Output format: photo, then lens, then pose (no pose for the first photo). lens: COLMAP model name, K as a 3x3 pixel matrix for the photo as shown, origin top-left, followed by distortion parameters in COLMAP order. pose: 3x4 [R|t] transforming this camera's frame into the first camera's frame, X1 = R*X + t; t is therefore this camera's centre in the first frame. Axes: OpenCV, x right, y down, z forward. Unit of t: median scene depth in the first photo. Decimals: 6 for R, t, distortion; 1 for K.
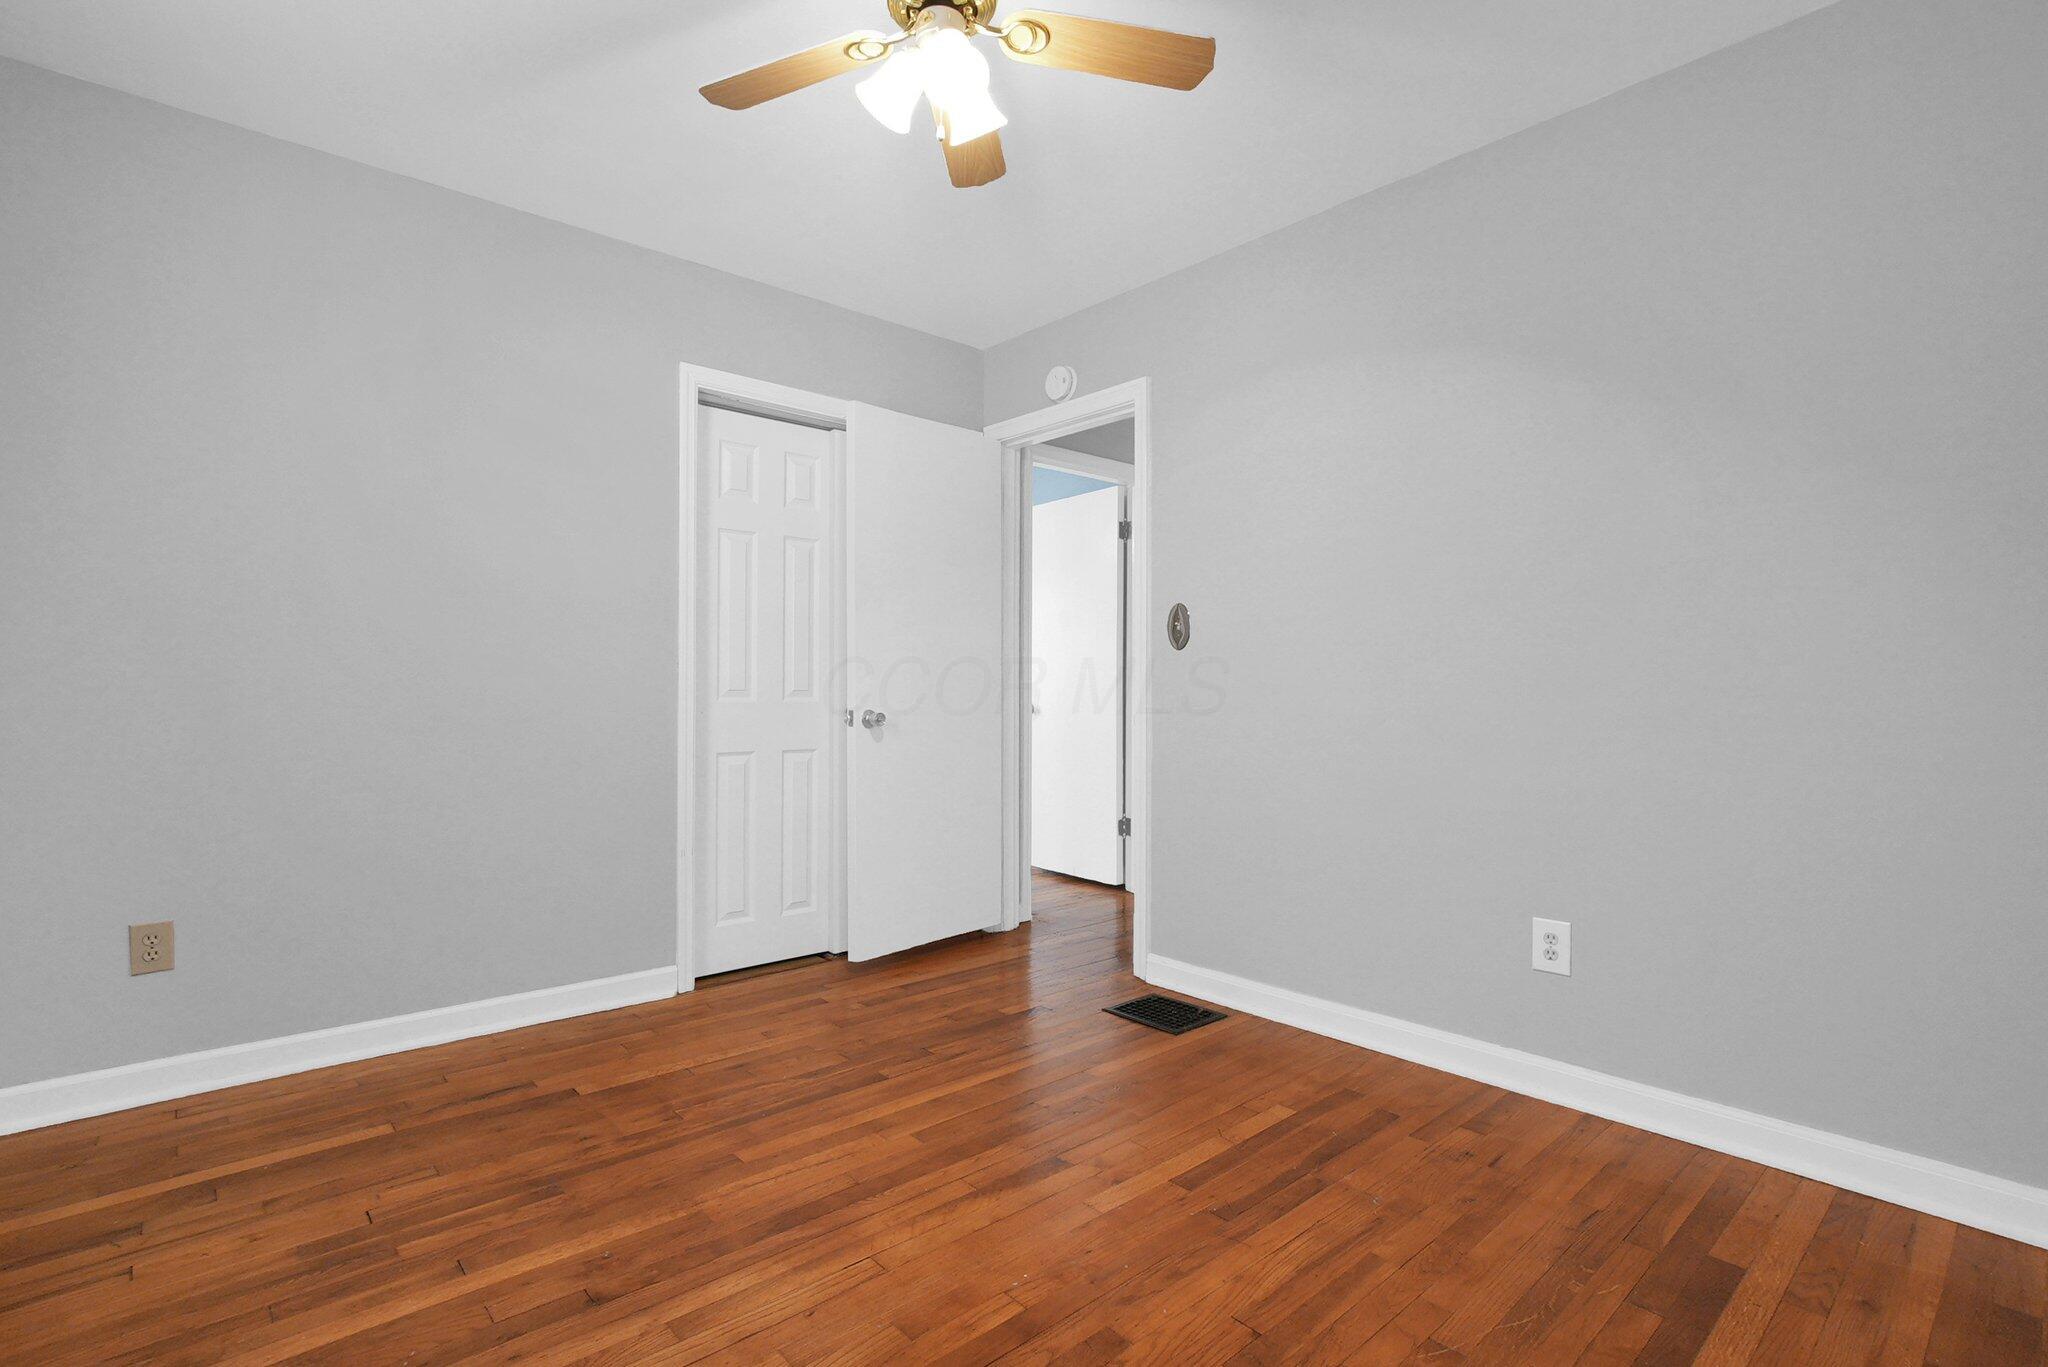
lens RADIAL K [[972.1, 0, 992.5], [0, 972.1, 685.7], [0, 0, 1]] dist [-0.016217, 0.009709]
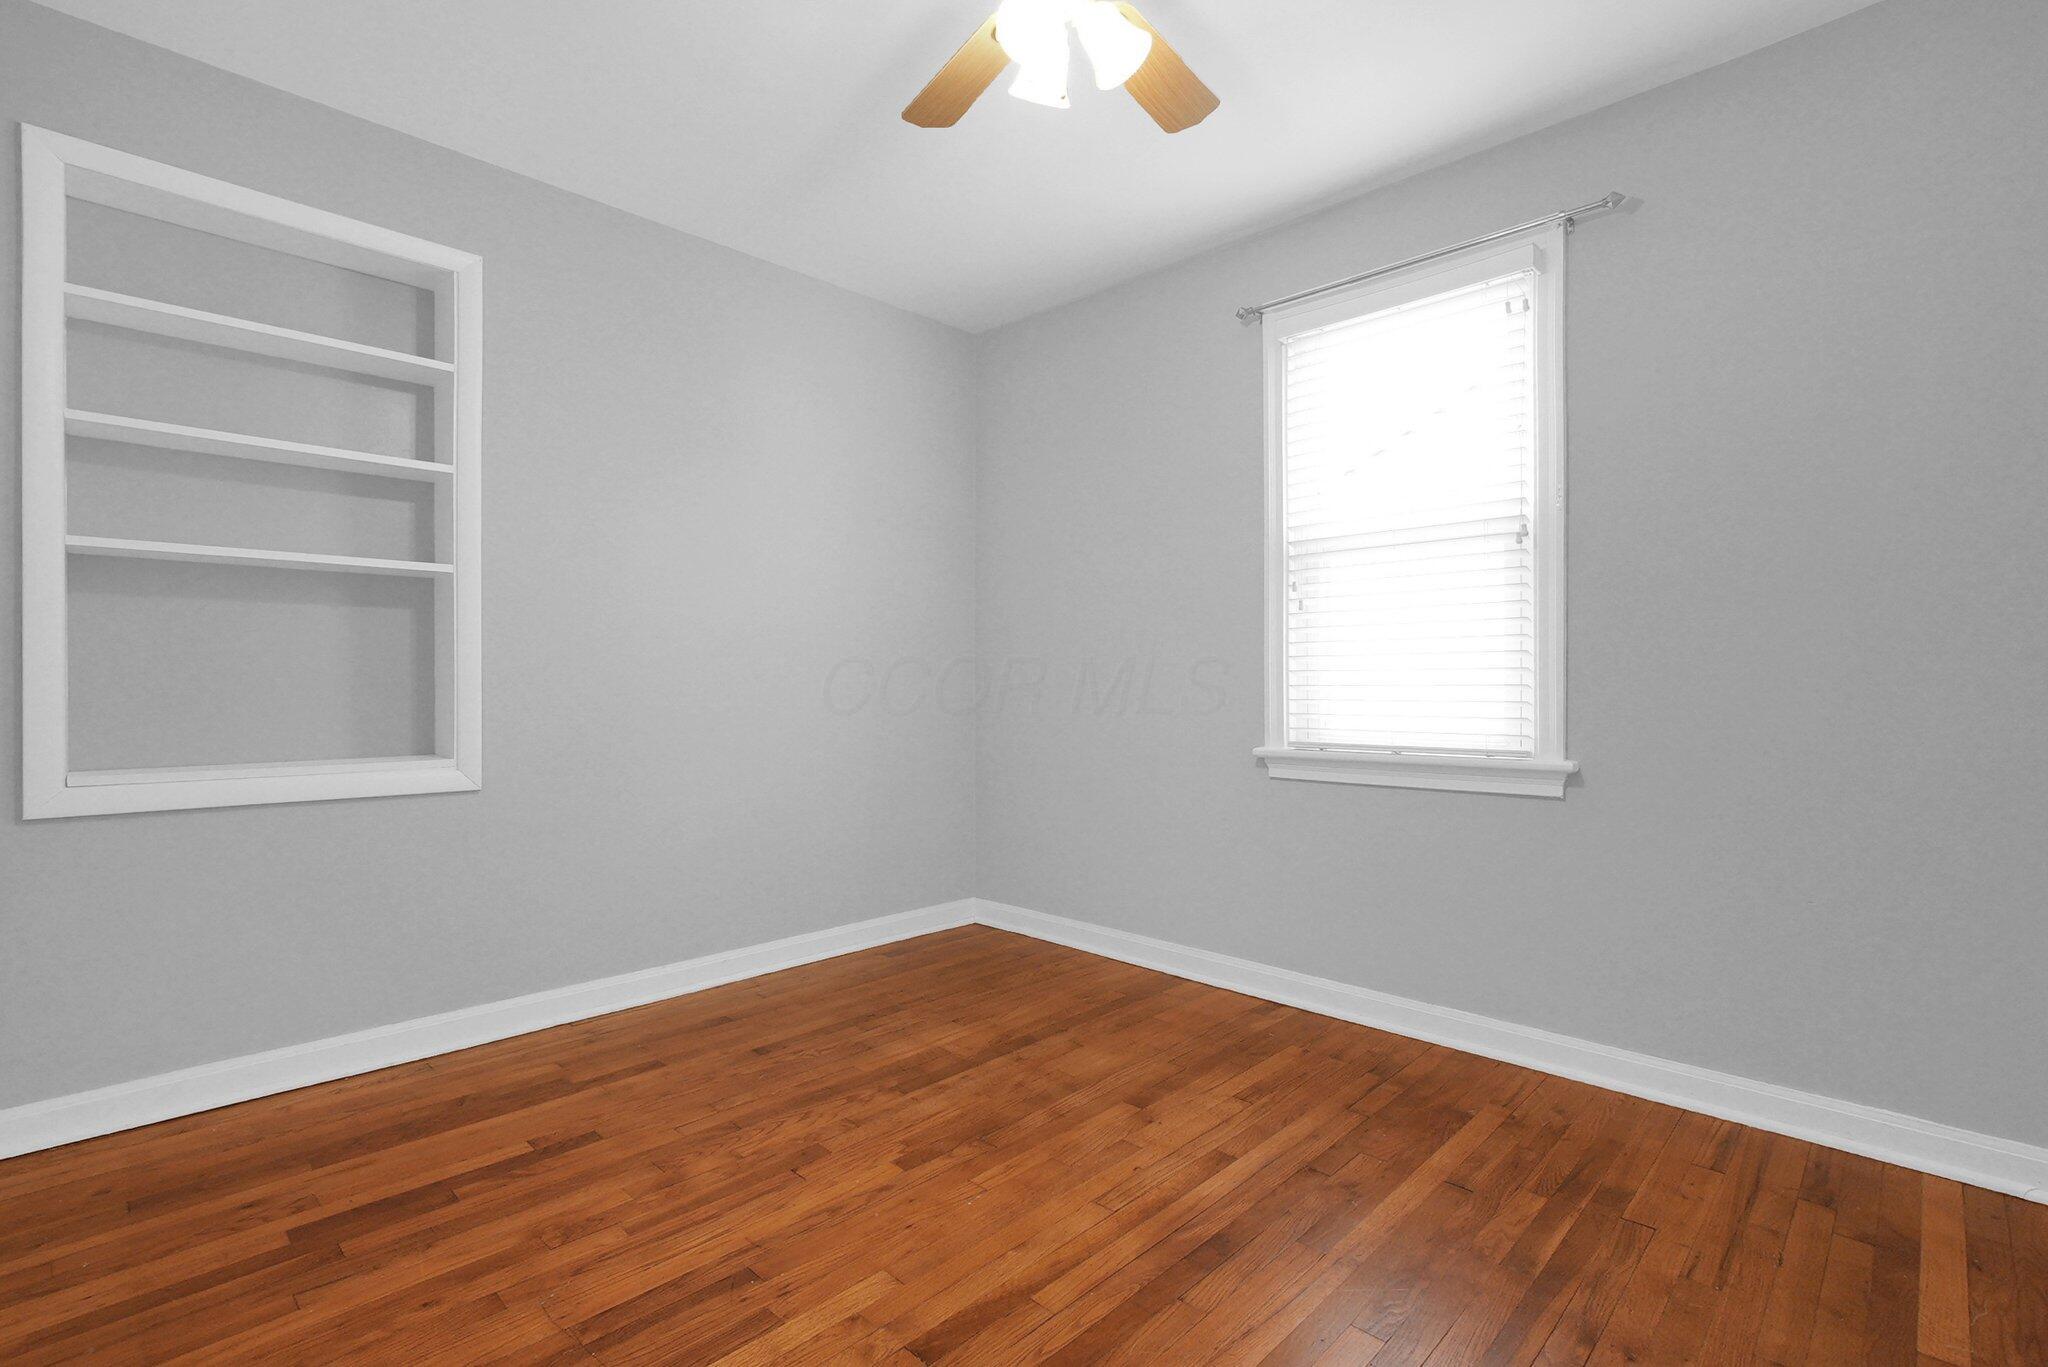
lens RADIAL K [[972.1, 0, 992.5], [0, 972.1, 685.7], [0, 0, 1]] dist [-0.016217, 0.009709]
pose [[-0.997759, -0.003578, -0.066811, 0.080591], [-0.003368, 0.999989, -0.003255, 0.010280], [0.066822, -0.003022, -0.997760, 2.034043]]
